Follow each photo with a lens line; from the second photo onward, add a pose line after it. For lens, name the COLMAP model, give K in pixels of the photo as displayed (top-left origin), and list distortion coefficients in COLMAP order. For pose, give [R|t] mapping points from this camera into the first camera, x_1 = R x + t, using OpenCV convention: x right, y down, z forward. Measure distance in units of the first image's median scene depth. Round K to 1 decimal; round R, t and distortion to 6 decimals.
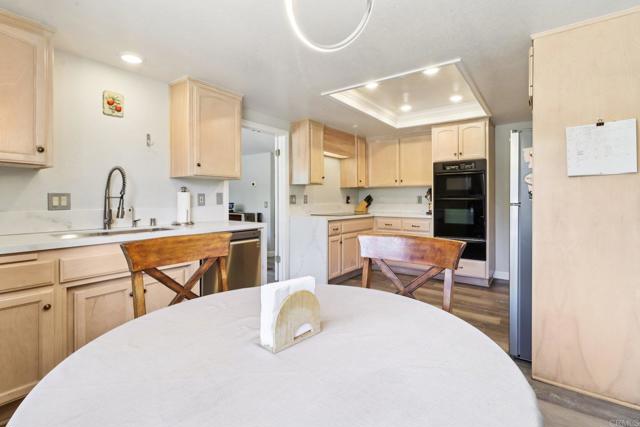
lens RADIAL K [[301.0, 0, 317.7], [0, 301.0, 200.5], [0, 0, 1]] dist [0.000037, -0.000089]
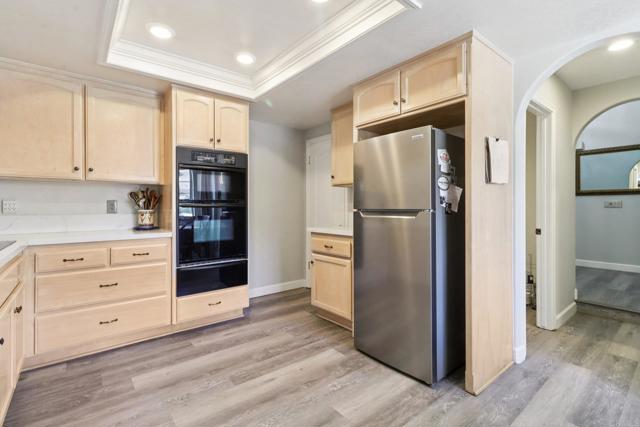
lens RADIAL K [[305.0, 0, 321.5], [0, 305.0, 204.2], [0, 0, 1]] dist [-0.000450, -0.000175]
pose [[0.236201, 0.004486, 0.971694, -0.148470], [0.006177, 0.999962, -0.006118, -0.001530], [-0.971685, 0.007447, 0.236164, 0.563713]]
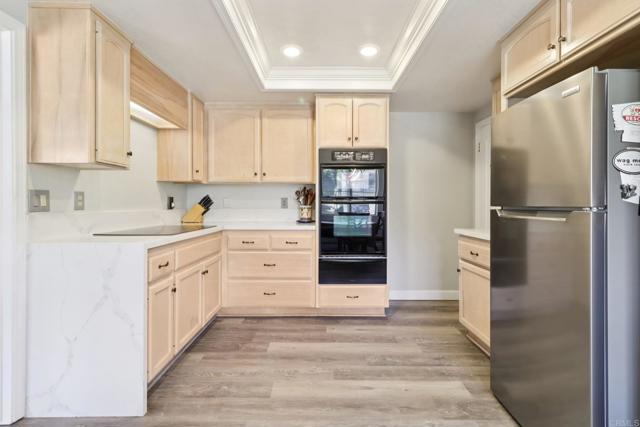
lens RADIAL K [[305.0, 0, 321.5], [0, 305.0, 204.2], [0, 0, 1]] dist [-0.000450, -0.000175]
pose [[0.799662, 0.001007, 0.600450, -0.025965], [0.000499, 0.999997, -0.002342, 0.002312], [-0.600451, 0.002173, 0.799659, 0.440589]]
